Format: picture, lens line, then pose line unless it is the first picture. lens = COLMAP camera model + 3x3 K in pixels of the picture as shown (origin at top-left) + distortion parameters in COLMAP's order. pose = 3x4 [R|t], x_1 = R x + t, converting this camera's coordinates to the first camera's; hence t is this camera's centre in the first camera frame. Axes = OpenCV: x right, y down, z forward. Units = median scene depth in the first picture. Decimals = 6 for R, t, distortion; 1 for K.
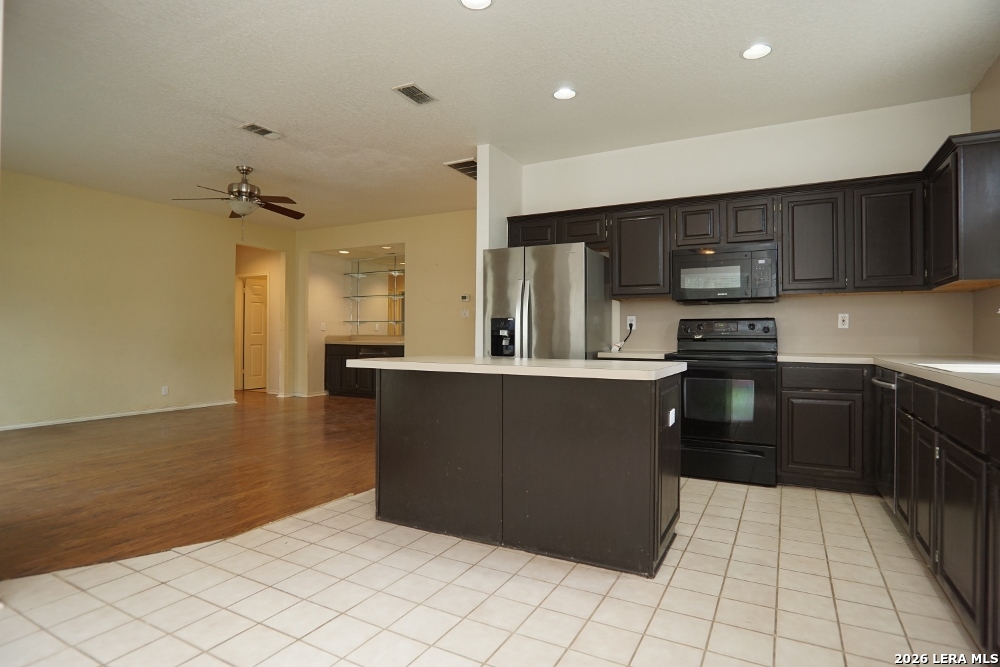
lens RADIAL K [[540.2, 0, 500.0], [0, 540.2, 333.5], [0, 0, 1]] dist [-0.005482, -0.001285]
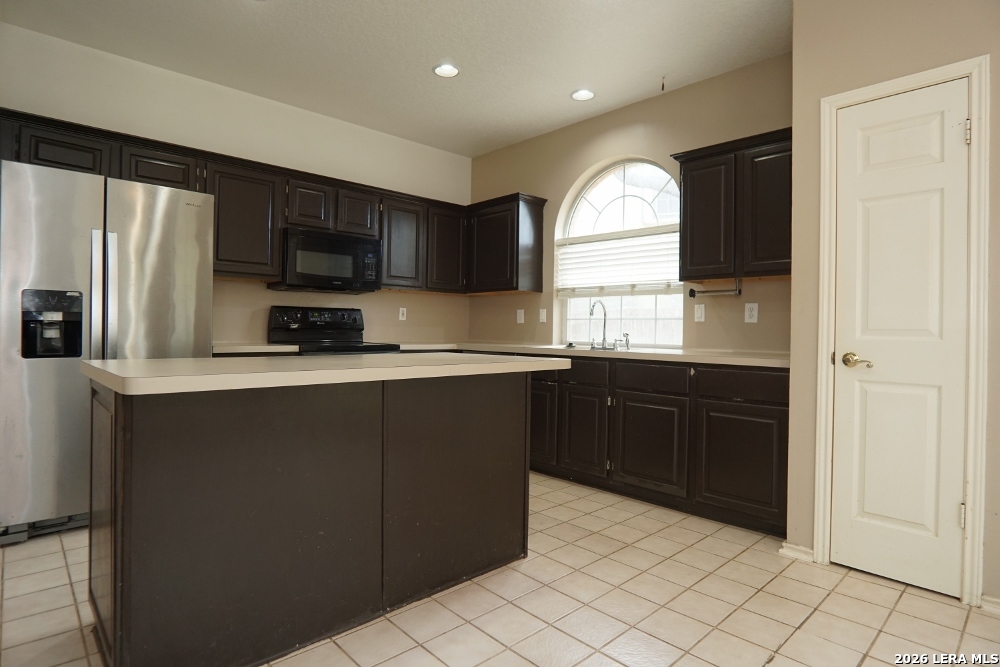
lens RADIAL K [[540.2, 0, 500.0], [0, 540.2, 333.5], [0, 0, 1]] dist [-0.005482, -0.001285]
pose [[0.309213, -0.004034, 0.950984, -0.450930], [-0.013607, 0.999870, 0.008665, 0.006399], [-0.950896, -0.015619, 0.309117, 0.447568]]
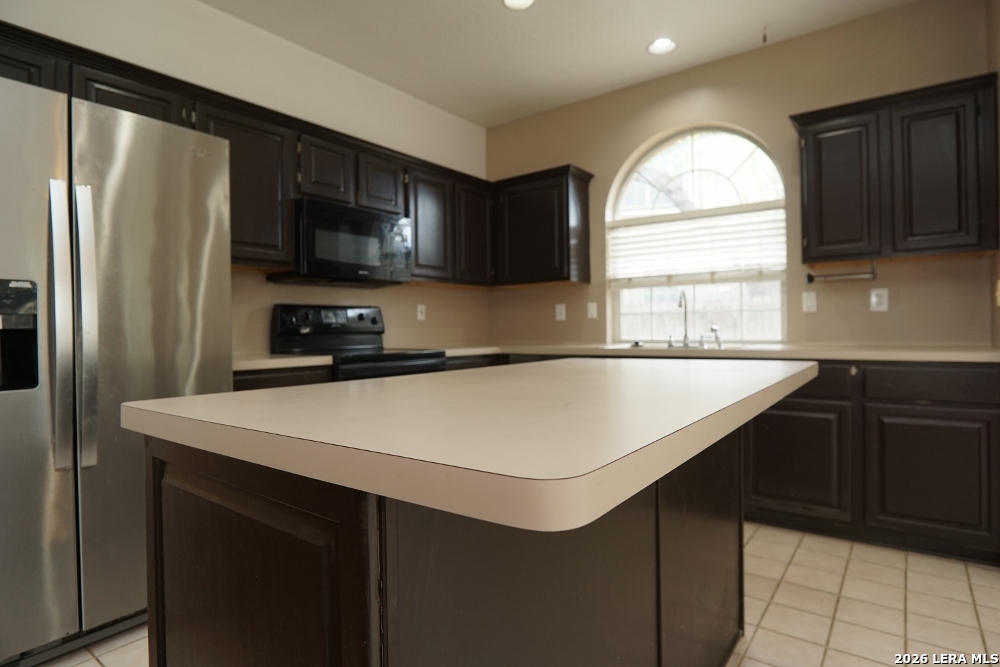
lens RADIAL K [[540.2, 0, 500.0], [0, 540.2, 333.5], [0, 0, 1]] dist [-0.005482, -0.001285]
pose [[0.143873, -0.009609, 0.989550, -0.323710], [0.014191, 0.999870, 0.007646, 0.009096], [-0.989494, 0.012943, 0.143990, 0.754376]]
